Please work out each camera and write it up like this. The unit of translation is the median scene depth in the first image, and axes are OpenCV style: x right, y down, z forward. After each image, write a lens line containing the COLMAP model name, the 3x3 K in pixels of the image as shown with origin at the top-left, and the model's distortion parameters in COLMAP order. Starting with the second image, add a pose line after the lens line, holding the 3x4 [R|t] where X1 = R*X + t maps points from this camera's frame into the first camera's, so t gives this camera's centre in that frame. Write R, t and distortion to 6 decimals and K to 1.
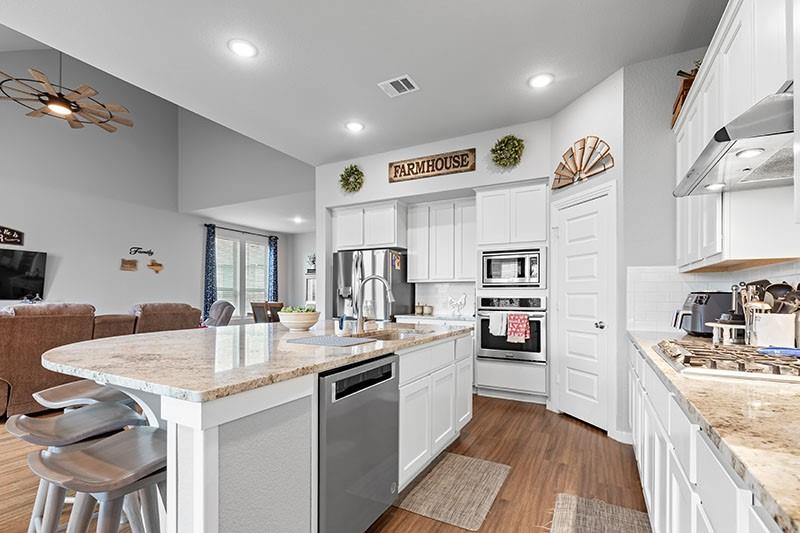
lens RADIAL K [[367.7, 0, 400.5], [0, 367.7, 296.5], [0, 0, 1]] dist [0.008073, -0.001669]
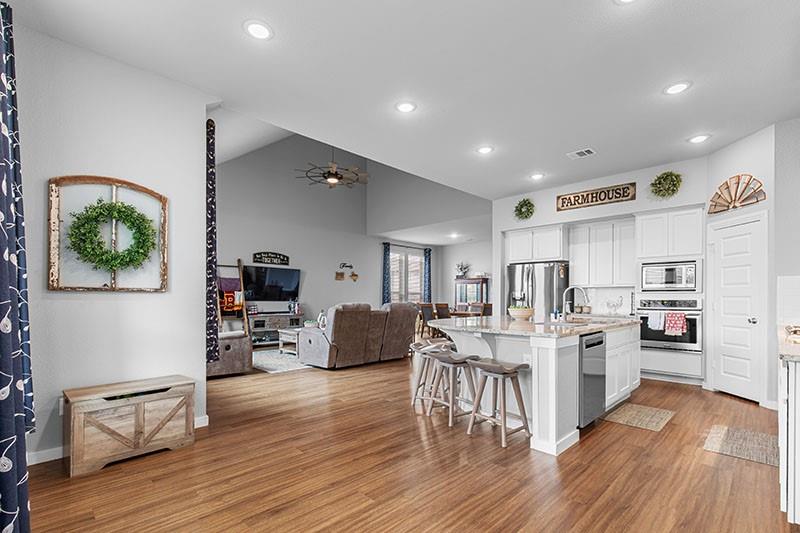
lens RADIAL K [[367.7, 0, 401.2], [0, 367.7, 300.8], [0, 0, 1]] dist [0.008073, -0.001669]
pose [[0.957012, 0.000689, -0.290047, -0.188722], [0.001150, 0.999980, 0.006172, -0.001601], [0.290046, -0.006241, 0.956992, -0.429362]]
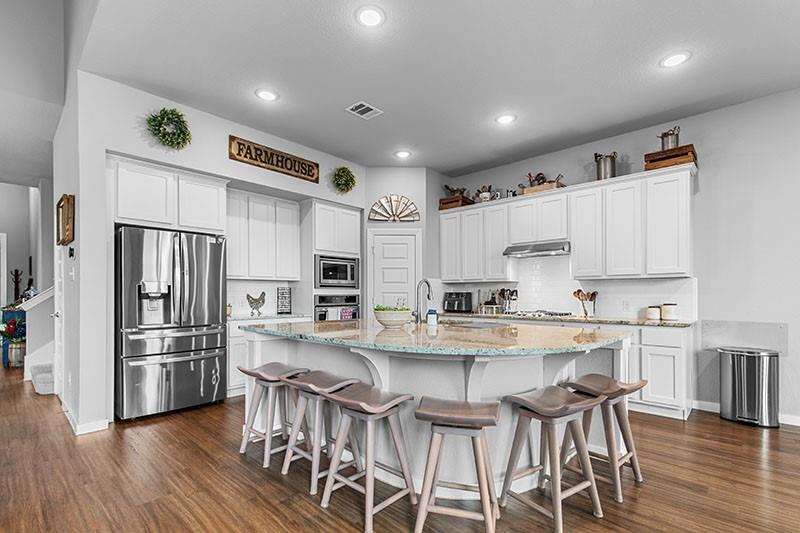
lens RADIAL K [[367.7, 0, 400.3], [0, 367.7, 297.9], [0, 0, 1]] dist [0.008073, -0.001669]
pose [[0.256735, -0.008672, 0.966443, -0.779555], [0.000963, 0.999962, 0.008717, 0.000306], [-0.966481, -0.001308, 0.256733, 0.432861]]
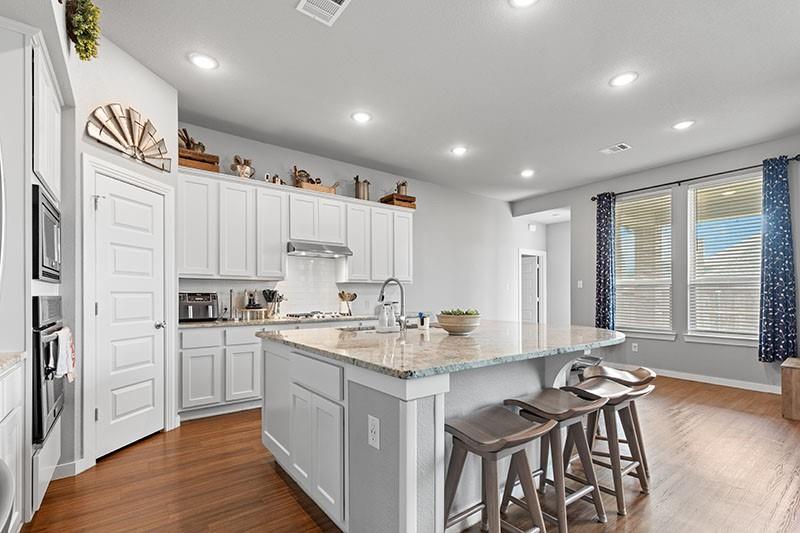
lens RADIAL K [[367.7, 0, 399.7], [0, 367.7, 293.1], [0, 0, 1]] dist [0.008073, -0.001669]
pose [[-0.906290, -0.000230, 0.422656, -0.316570], [-0.002234, 0.999988, -0.004247, -0.003708], [-0.422650, -0.004793, -0.906280, 1.141152]]
